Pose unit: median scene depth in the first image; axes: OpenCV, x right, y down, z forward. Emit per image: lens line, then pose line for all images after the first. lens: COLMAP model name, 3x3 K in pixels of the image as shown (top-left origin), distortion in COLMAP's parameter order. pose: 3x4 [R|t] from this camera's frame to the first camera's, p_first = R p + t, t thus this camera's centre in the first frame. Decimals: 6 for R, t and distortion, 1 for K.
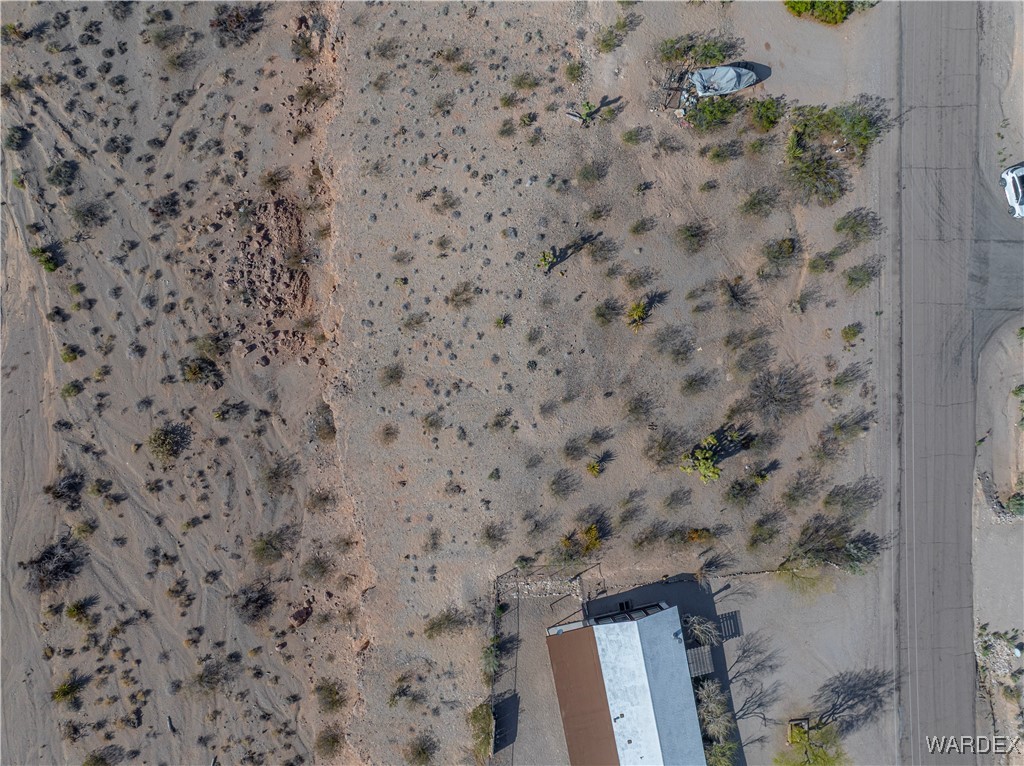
lens RADIAL K [[717.5, 0, 516.5], [0, 717.5, 376.1], [0, 0, 1]] dist [-0.013888, -0.010399]
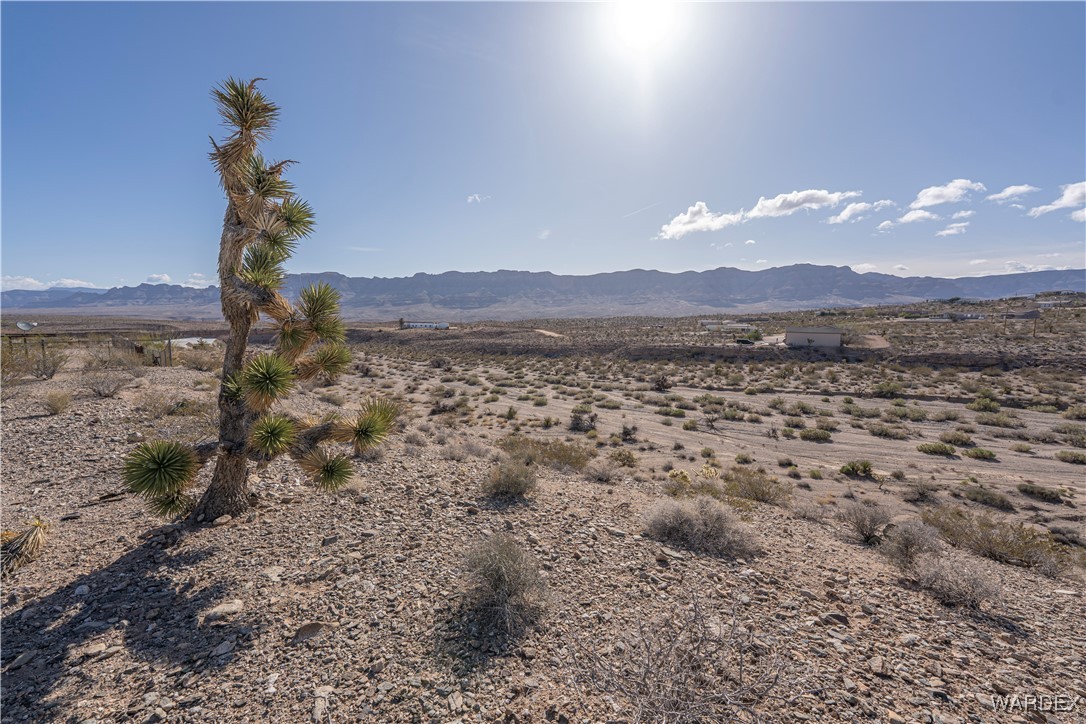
lens RADIAL K [[432.8, 0, 537.6], [0, 432.8, 360.8], [0, 0, 1]] dist [0.001188, 0.000441]
pose [[-0.639694, -0.035805, -0.767795, 0.061578], [-0.765356, -0.062427, 0.640573, -0.208655], [-0.070867, 0.997407, 0.012531, 0.914453]]
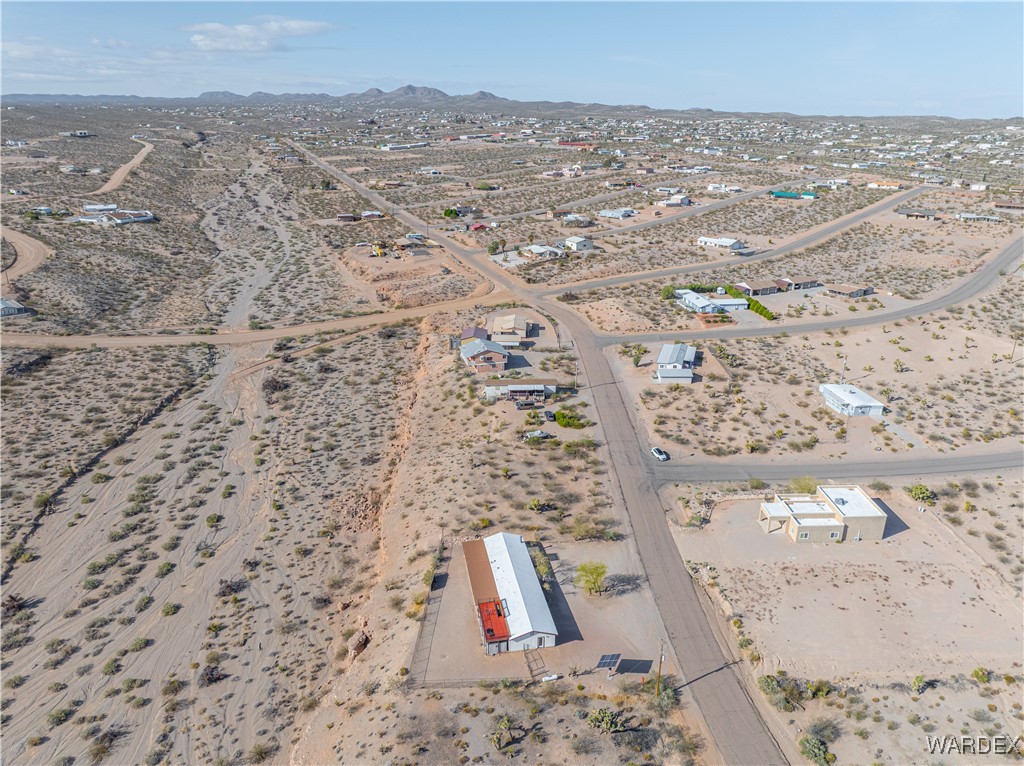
lens RADIAL K [[717.5, 0, 516.5], [0, 717.5, 376.1], [0, 0, 1]] dist [-0.013888, -0.010399]
pose [[0.995365, -0.091007, -0.031097, 0.302786], [0.002722, 0.349868, -0.936795, 2.100537], [0.096134, 0.932368, 0.348494, -0.223443]]
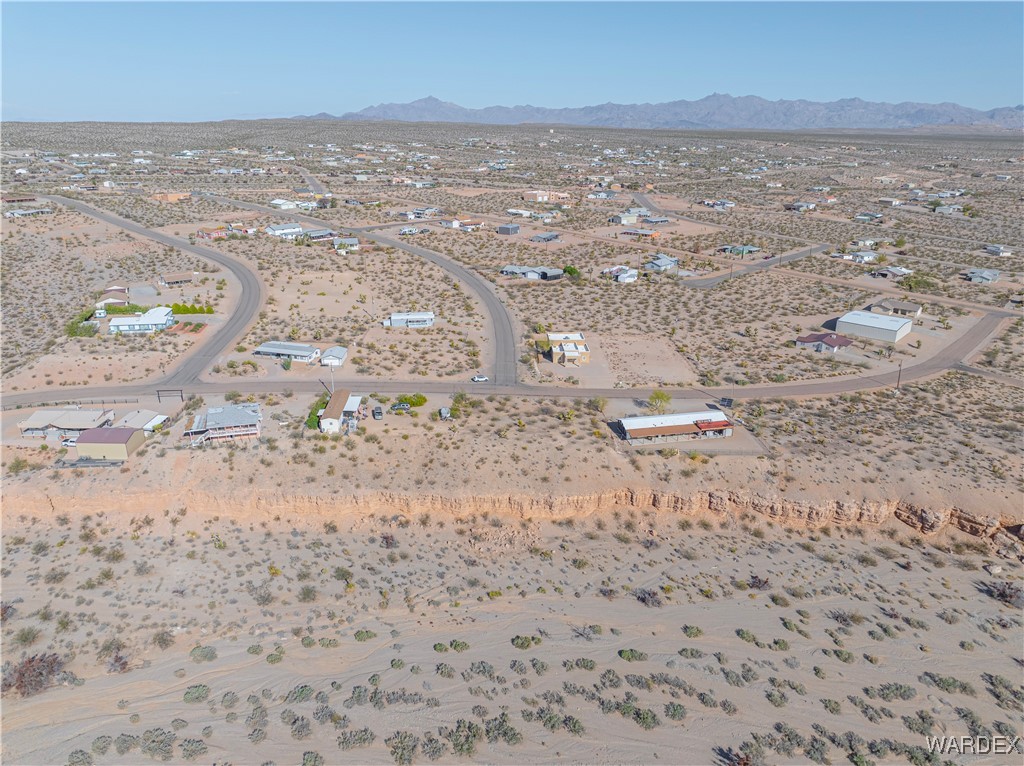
lens RADIAL K [[717.5, 0, 516.5], [0, 717.5, 376.1], [0, 0, 1]] dist [-0.013888, -0.010399]
pose [[-0.010276, -0.433842, 0.900931, -2.321379], [0.999864, 0.007165, 0.014854, -0.144164], [-0.012899, 0.900961, 0.433709, -0.464437]]
